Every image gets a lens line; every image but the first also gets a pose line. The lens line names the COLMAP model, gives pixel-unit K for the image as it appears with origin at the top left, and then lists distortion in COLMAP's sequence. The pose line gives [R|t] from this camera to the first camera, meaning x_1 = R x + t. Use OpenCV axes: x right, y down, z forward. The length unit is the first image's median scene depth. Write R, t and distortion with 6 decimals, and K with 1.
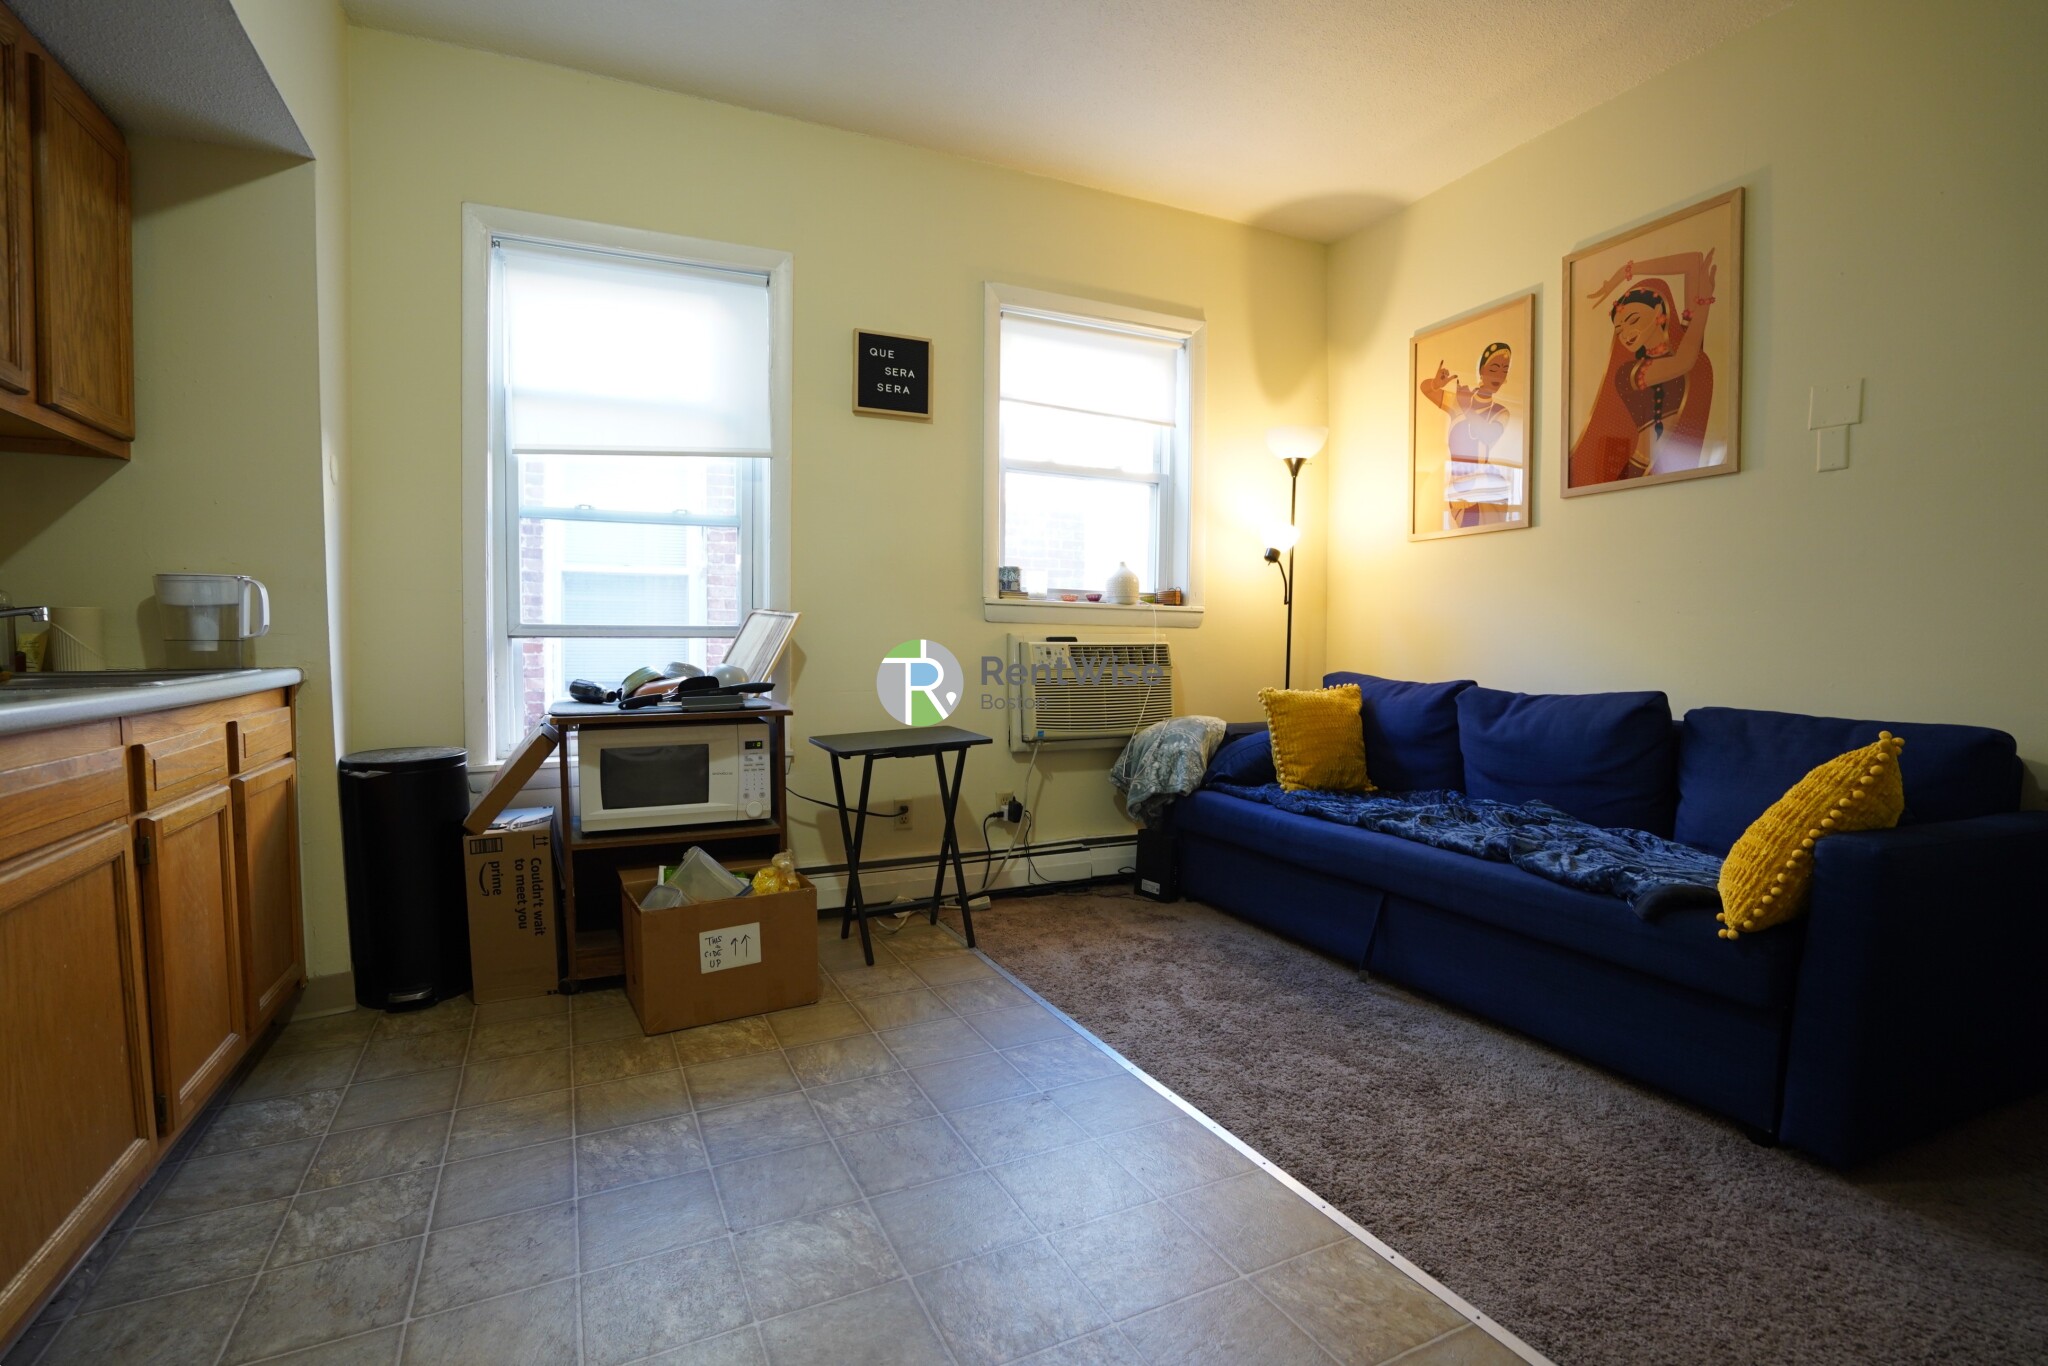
lens RADIAL K [[938.3, 0, 1024.0], [0, 938.3, 683.0], [0, 0, 1]] dist [-0.000566, 0.000066]
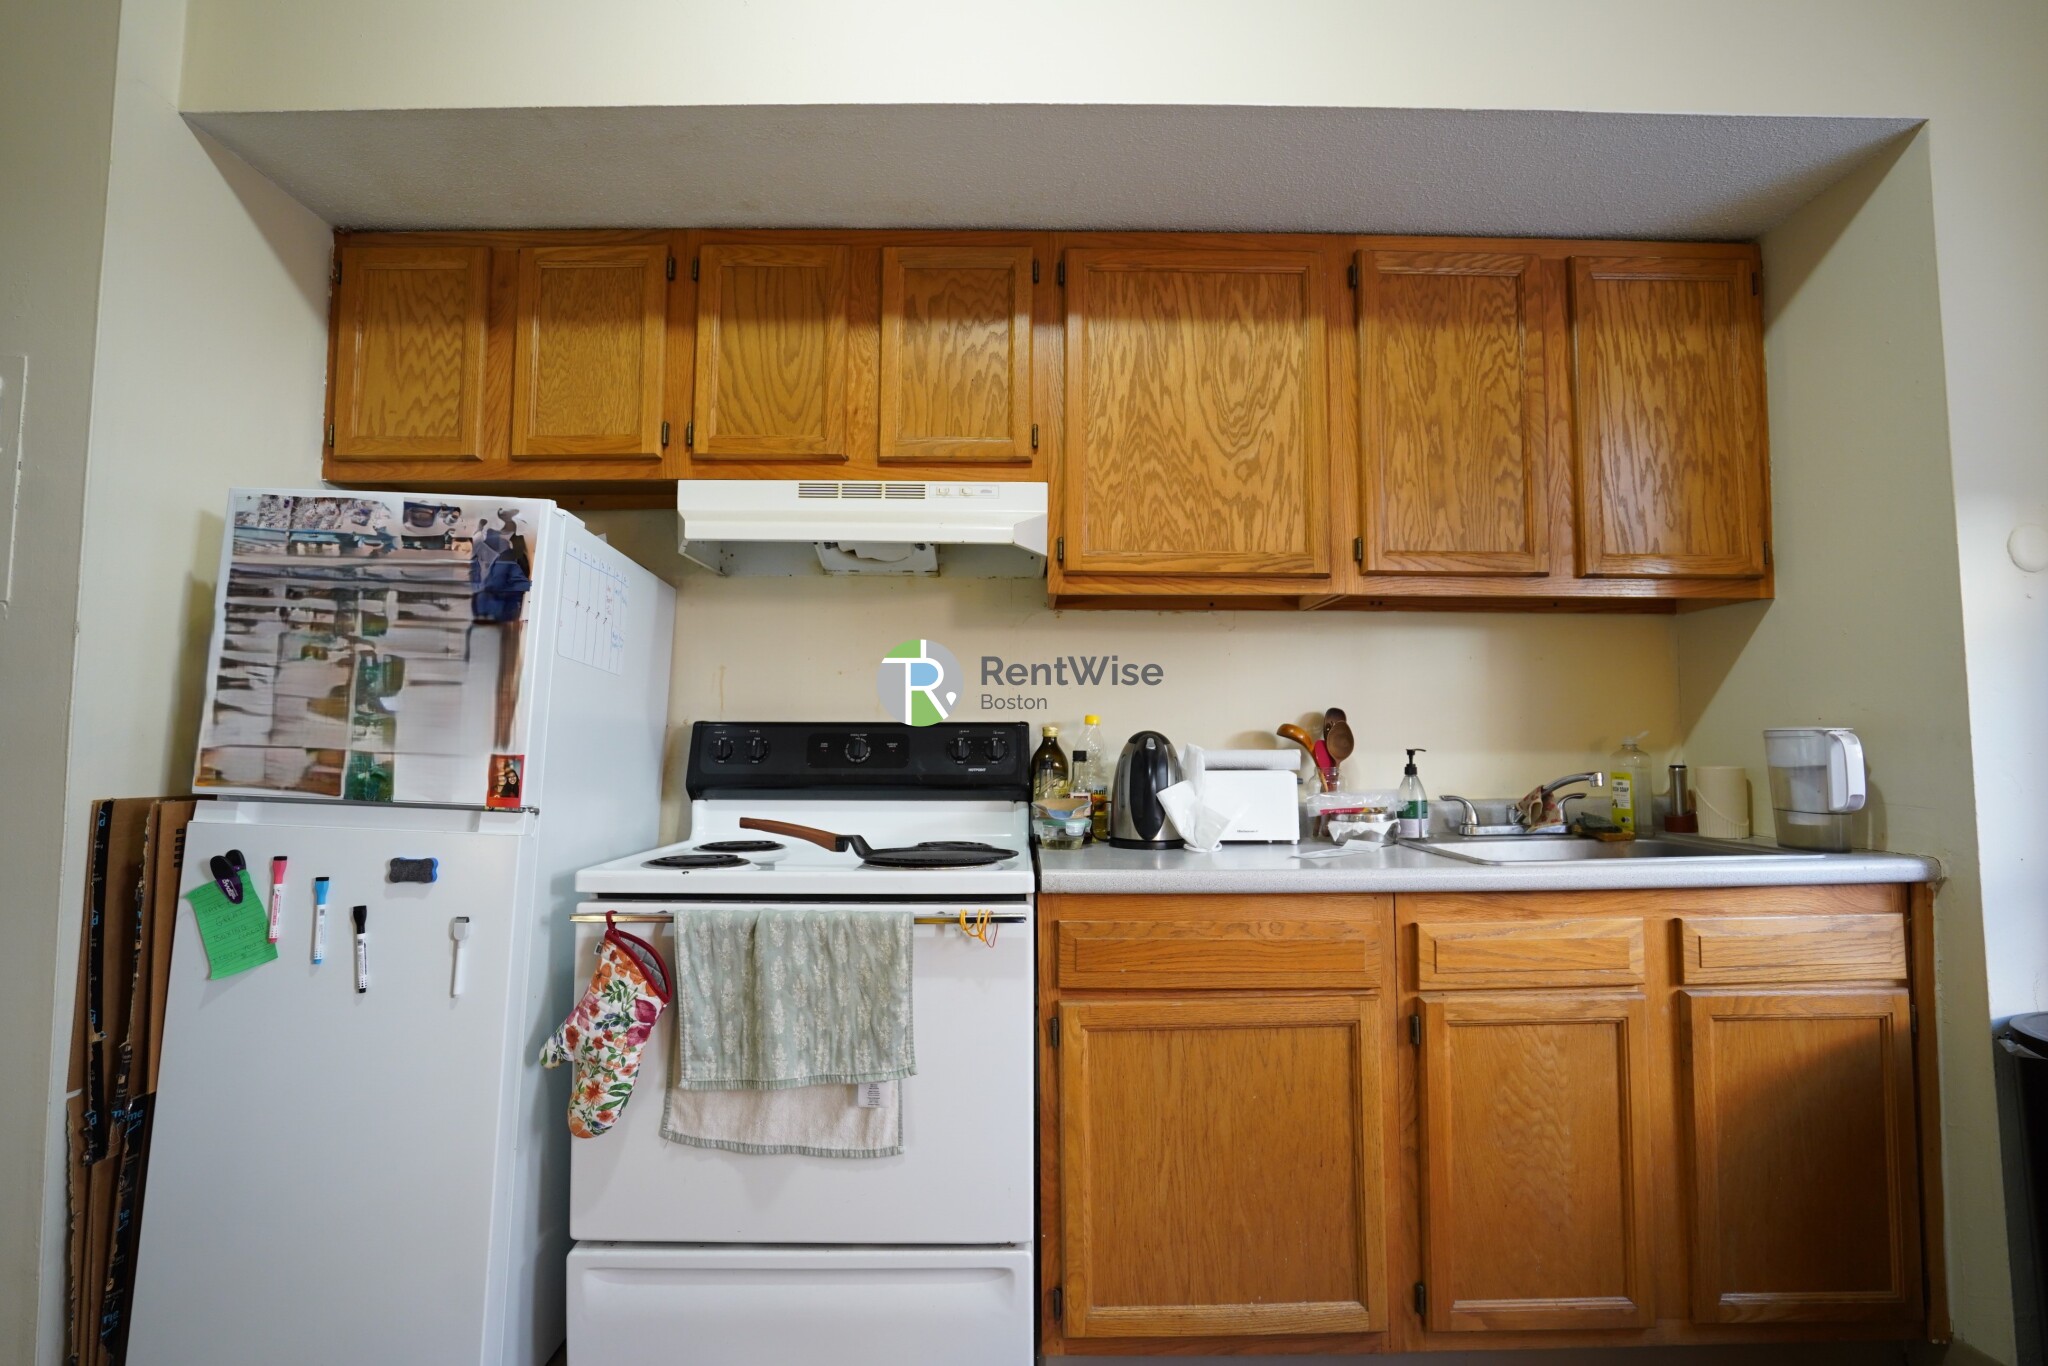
lens RADIAL K [[938.3, 0, 1024.0], [0, 938.3, 683.0], [0, 0, 1]] dist [-0.000566, 0.000066]
pose [[-0.419000, -0.055345, -0.906298, 0.131538], [-0.033165, 0.998407, -0.045637, -0.096167], [0.907381, 0.010936, -0.420168, 0.737576]]
